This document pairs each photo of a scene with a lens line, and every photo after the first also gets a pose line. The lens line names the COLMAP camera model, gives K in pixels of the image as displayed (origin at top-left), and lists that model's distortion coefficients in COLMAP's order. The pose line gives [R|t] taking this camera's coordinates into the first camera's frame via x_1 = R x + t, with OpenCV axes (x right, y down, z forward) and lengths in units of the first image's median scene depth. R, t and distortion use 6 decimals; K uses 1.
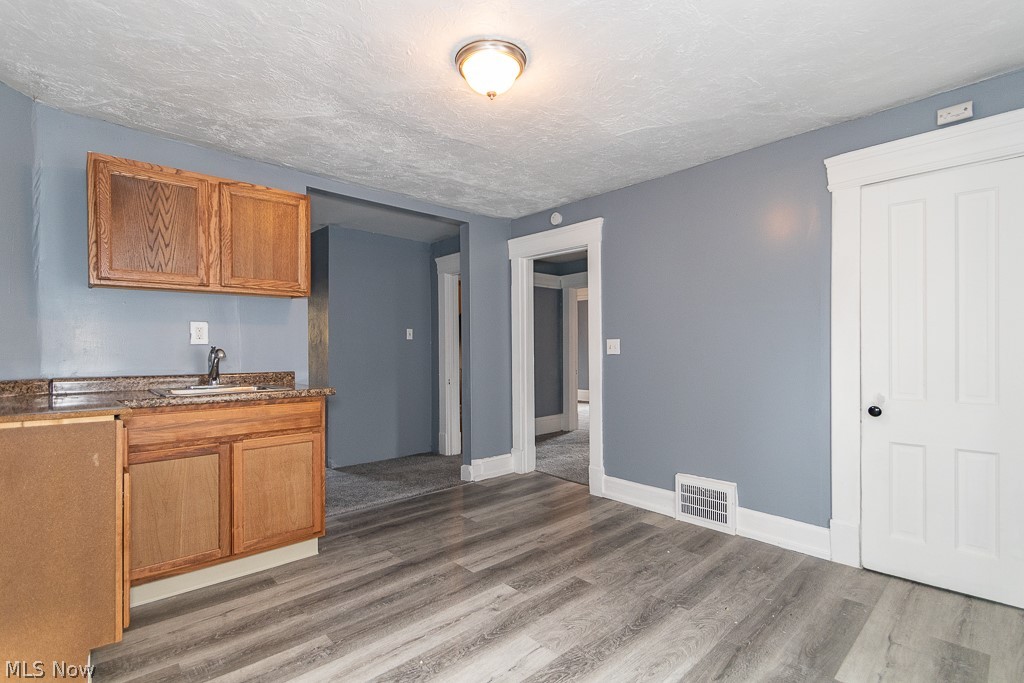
lens RADIAL K [[478.5, 0, 508.8], [0, 478.5, 349.3], [0, 0, 1]] dist [0.005246, -0.001750]
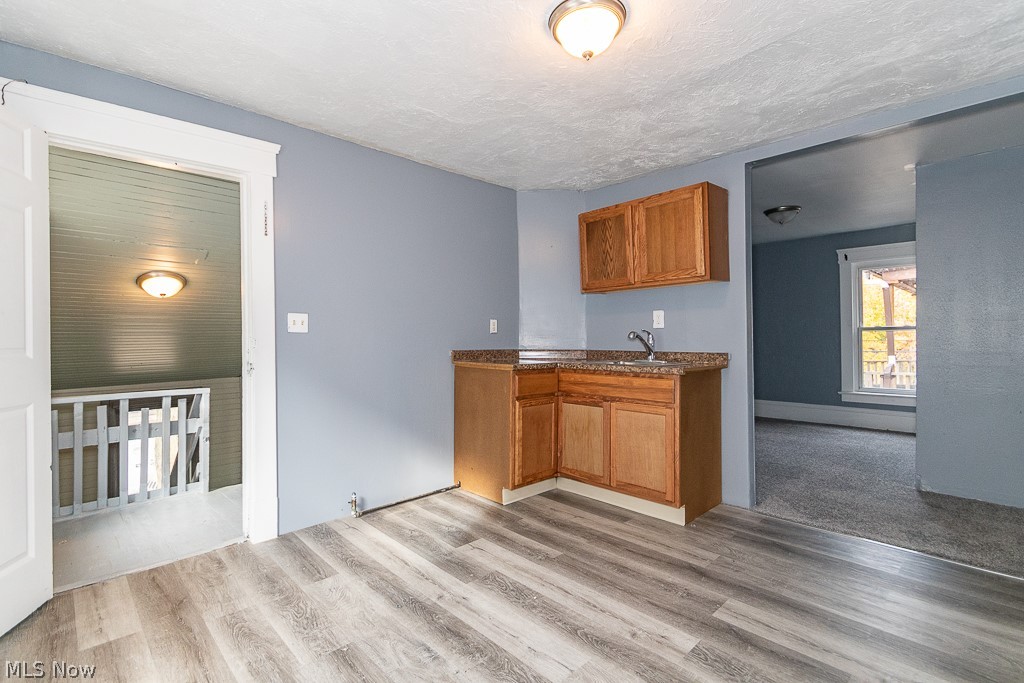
lens RADIAL K [[478.5, 0, 508.9], [0, 478.5, 333.7], [0, 0, 1]] dist [0.005246, -0.001750]
pose [[0.007927, -0.003800, -0.999961, 0.690591], [0.005910, 0.999975, -0.003753, 0.007960], [0.999951, -0.005880, 0.007950, 0.649138]]
